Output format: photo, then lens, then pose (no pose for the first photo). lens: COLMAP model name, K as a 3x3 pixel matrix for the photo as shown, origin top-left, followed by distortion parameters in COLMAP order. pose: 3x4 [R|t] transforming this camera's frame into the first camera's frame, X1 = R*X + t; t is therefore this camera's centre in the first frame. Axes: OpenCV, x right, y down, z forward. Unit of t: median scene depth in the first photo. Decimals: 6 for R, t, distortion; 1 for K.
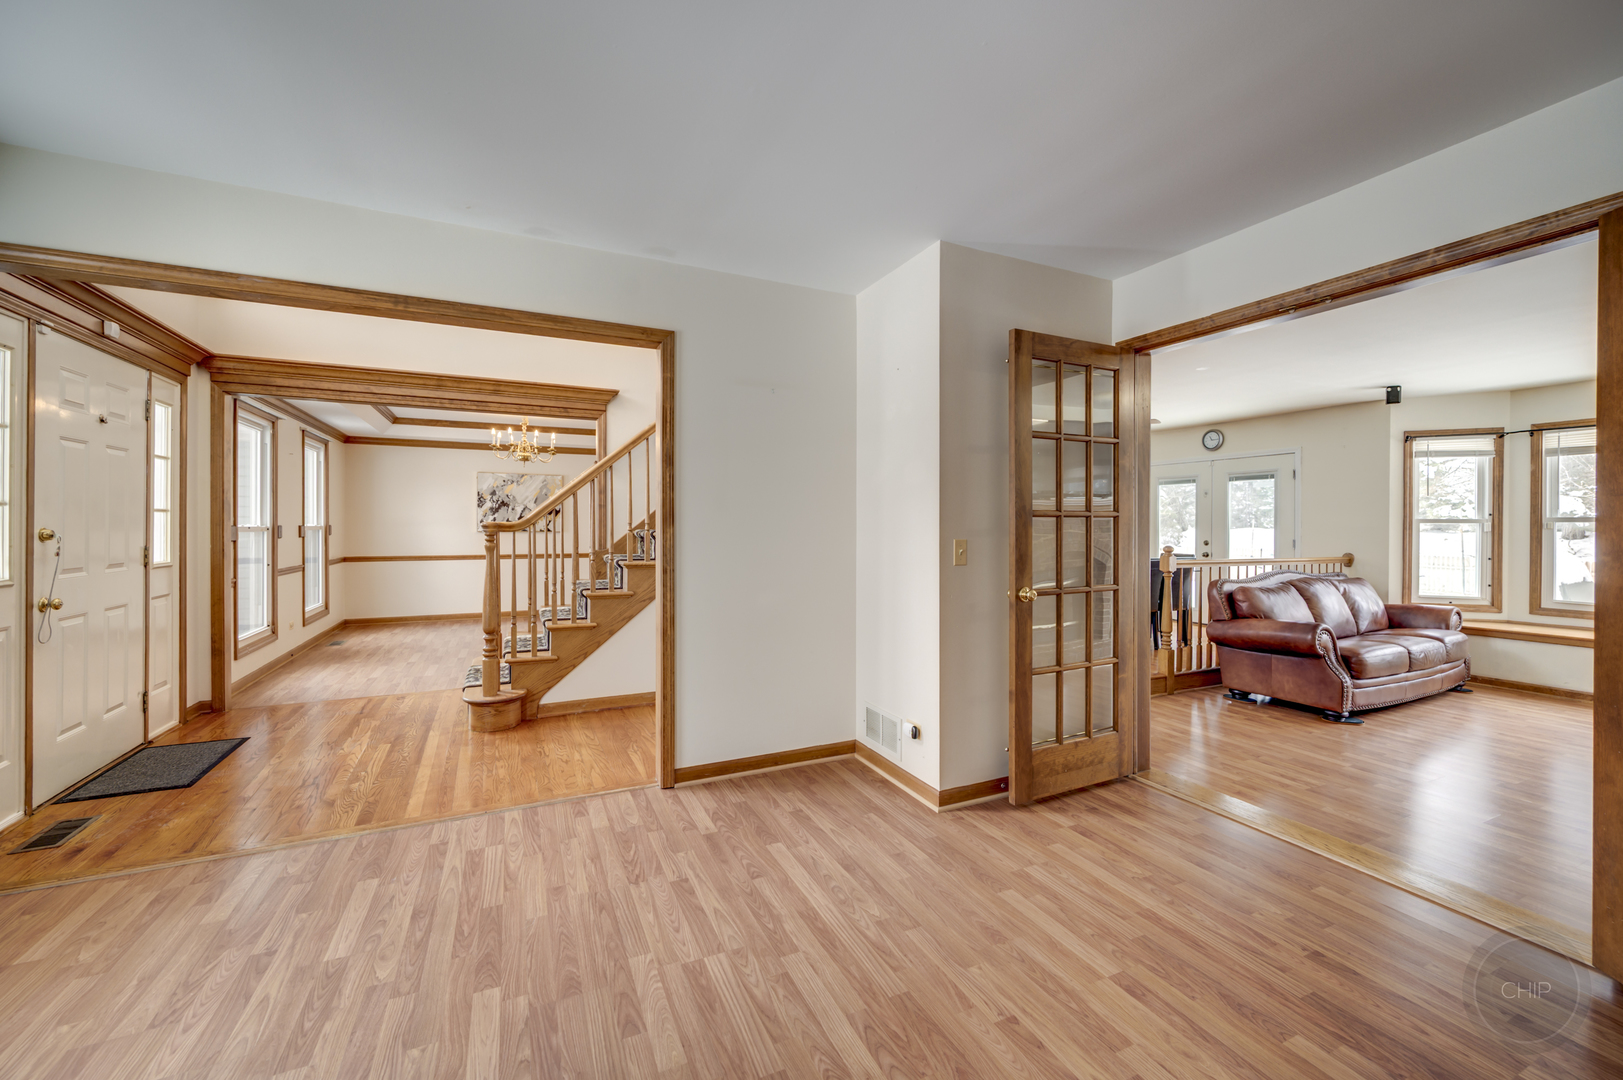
lens RADIAL K [[645.9, 0, 803.1], [0, 645.9, 524.4], [0, 0, 1]] dist [-0.002140, -0.000060]
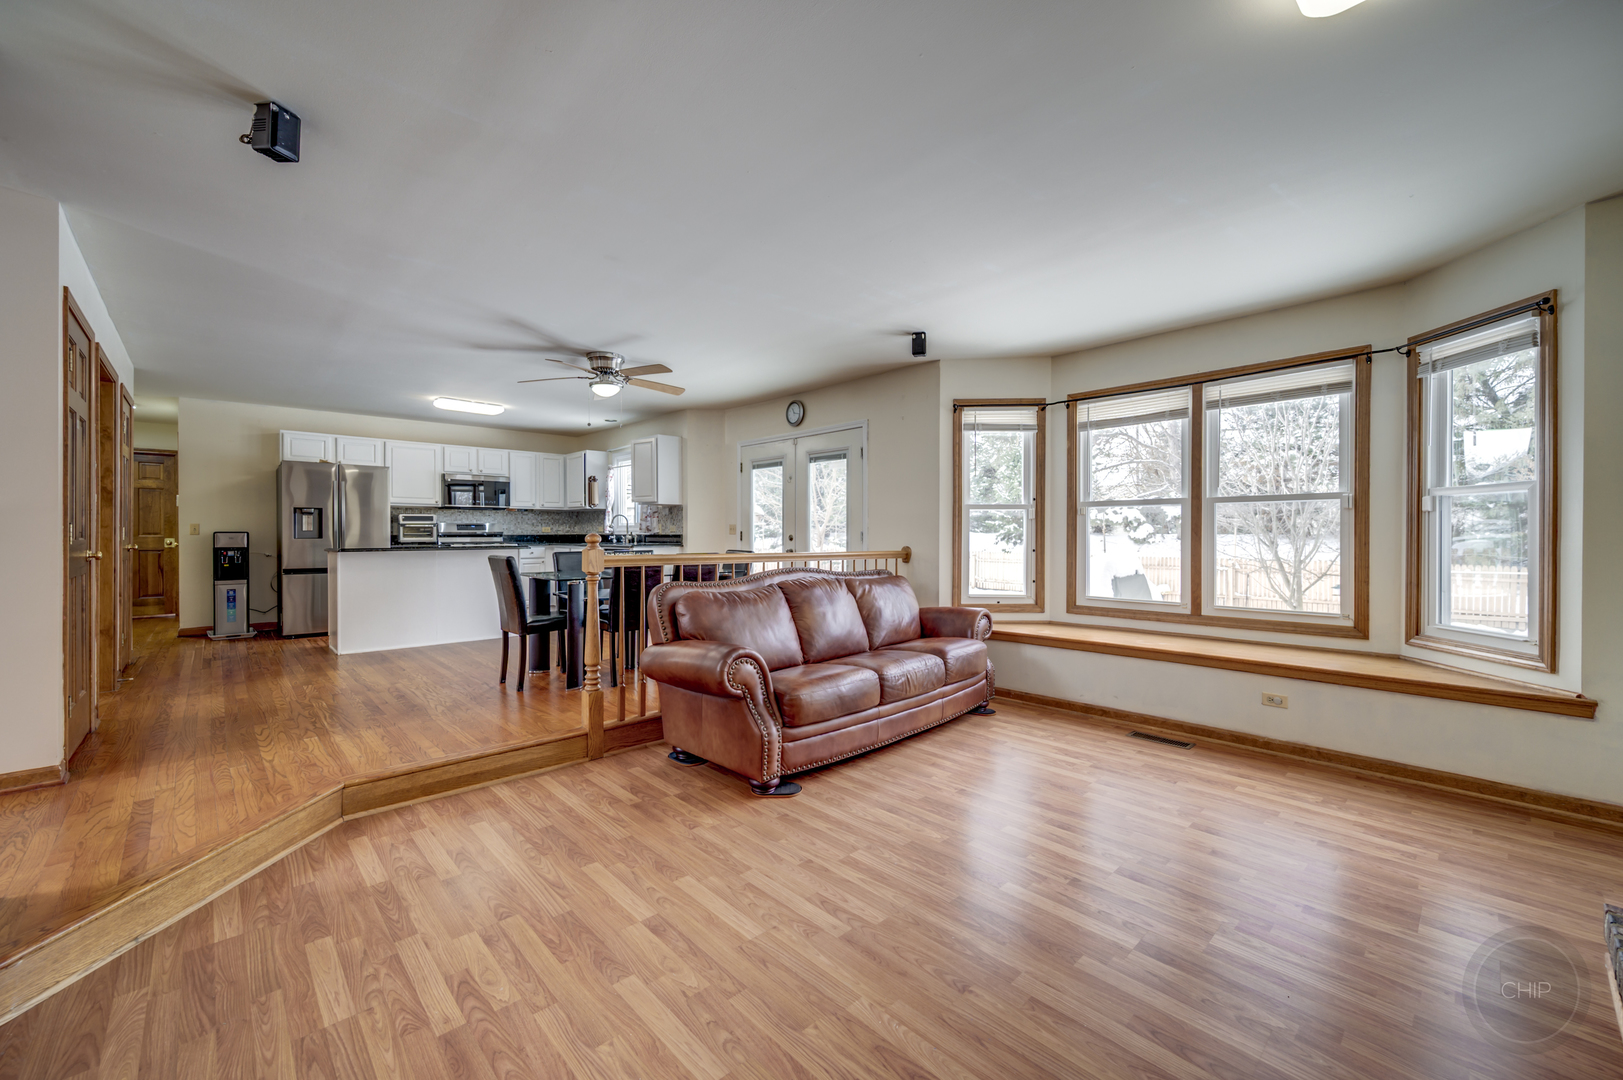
lens RADIAL K [[642.7, 0, 803.8], [0, 642.7, 536.0], [0, 0, 1]] dist [-0.000854, 0.000091]
pose [[0.950412, -0.002731, 0.310981, 0.705240], [0.001548, 0.999991, 0.004050, 0.041988], [-0.310990, -0.003368, 0.950407, 0.387401]]
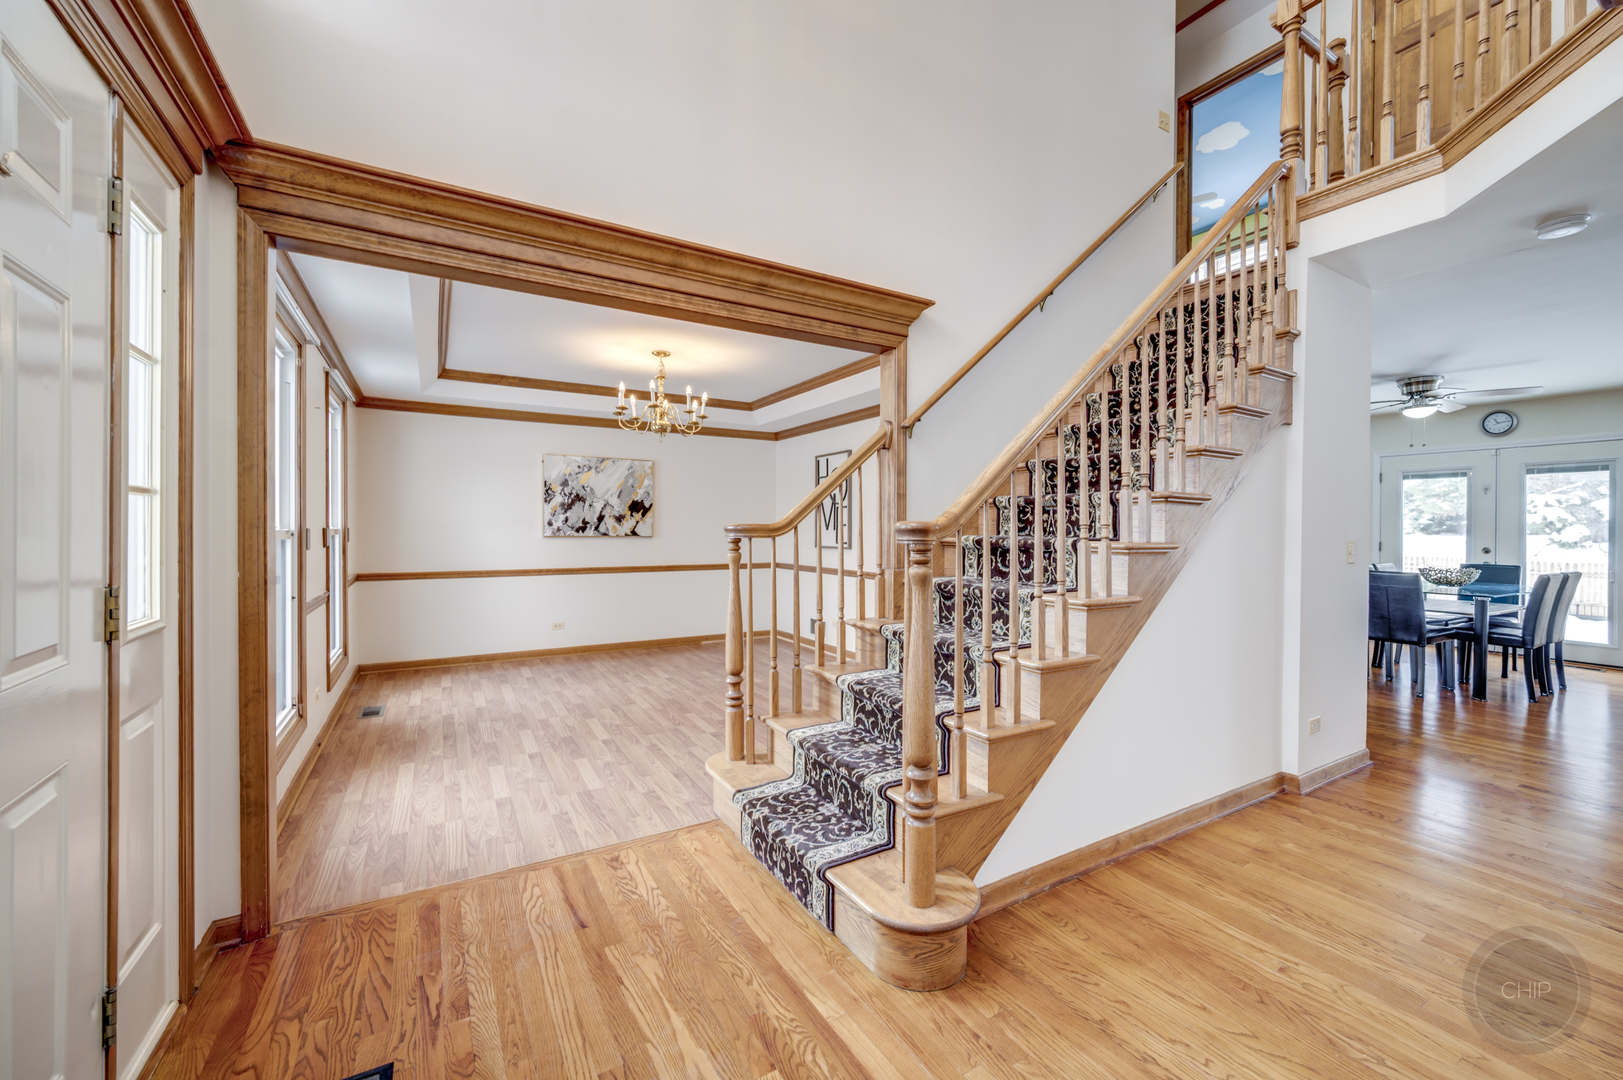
lens RADIAL K [[637.8, 0, 796.7], [0, 637.8, 530.2], [0, 0, 1]] dist [-0.001103, -0.000294]
pose [[0.995640, 0.000734, 0.093278, -0.570966], [-0.001238, 0.999985, 0.005347, 0.000323], [-0.093273, -0.005440, 0.995626, 0.520136]]
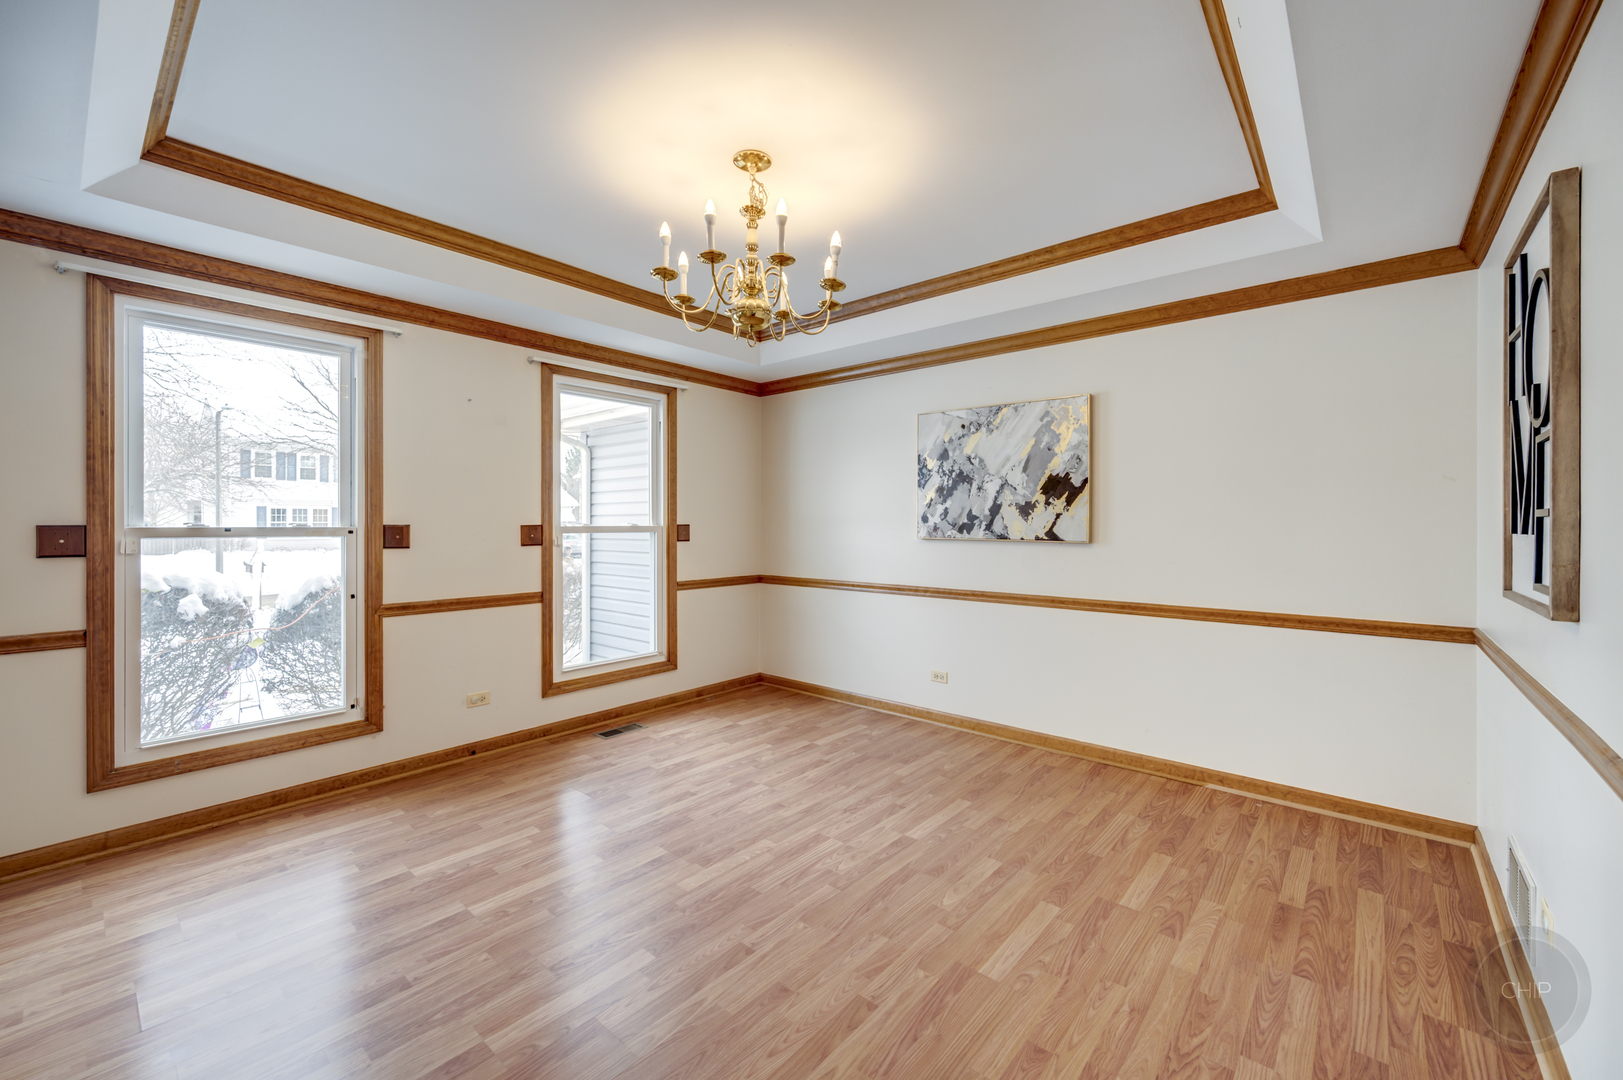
lens RADIAL K [[633.6, 0, 801.1], [0, 633.6, 533.1], [0, 0, 1]] dist [-0.000829, 0.000095]
pose [[0.433278, 0.011355, -0.901189, -0.228480], [0.001899, 0.999907, 0.013512, 0.001344], [0.901258, -0.007565, 0.433216, 1.414798]]
